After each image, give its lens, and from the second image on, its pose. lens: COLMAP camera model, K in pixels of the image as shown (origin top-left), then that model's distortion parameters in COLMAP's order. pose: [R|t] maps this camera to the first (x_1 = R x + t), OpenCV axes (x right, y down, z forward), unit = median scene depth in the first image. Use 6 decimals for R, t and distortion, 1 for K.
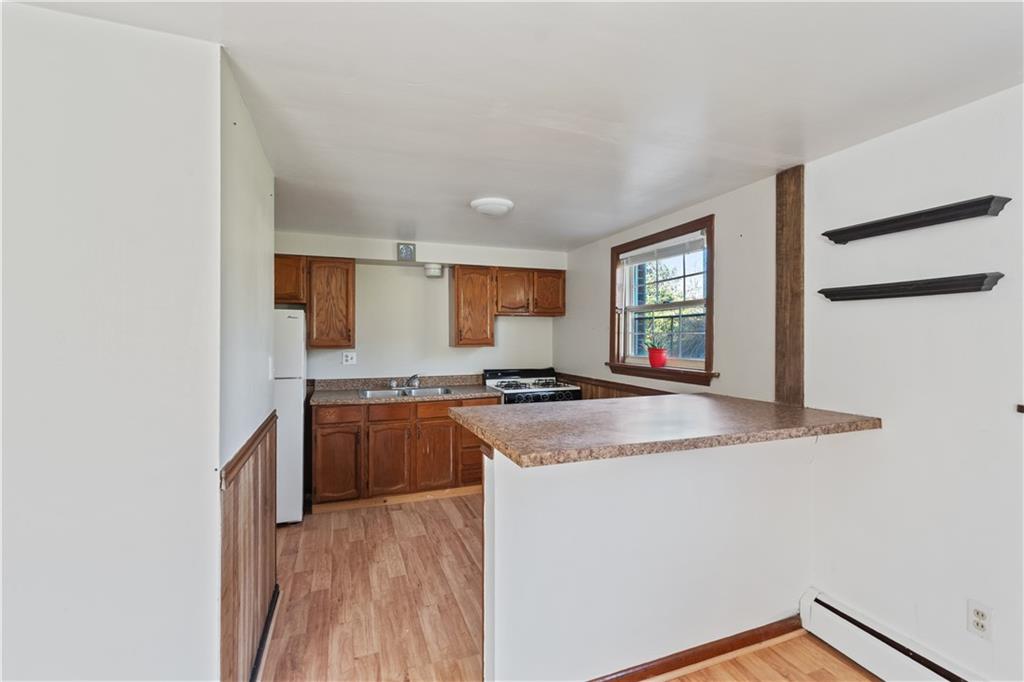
lens RADIAL K [[451.4, 0, 512.7], [0, 451.4, 335.3], [0, 0, 1]] dist [-0.000199, 0.000004]
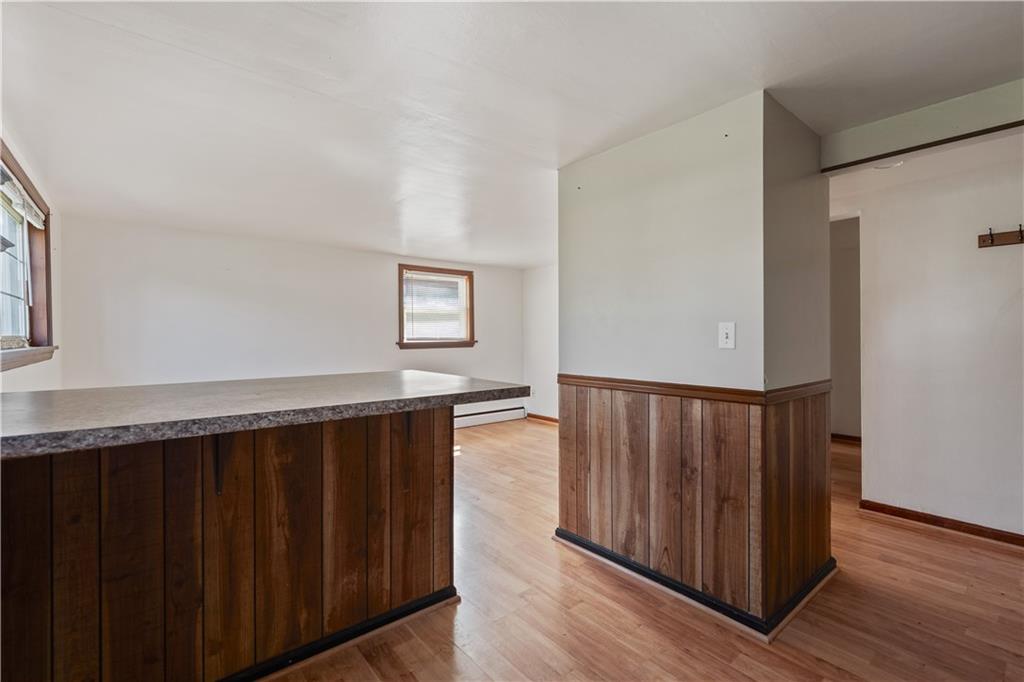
lens RADIAL K [[461.7, 0, 513.0], [0, 461.7, 336.6], [0, 0, 1]] dist [0.009038, 0.000078]
pose [[-0.946037, 0.005388, -0.324014, 0.083433], [0.004990, 0.999985, 0.002060, 0.043095], [0.324021, 0.000332, -0.946050, 1.030862]]
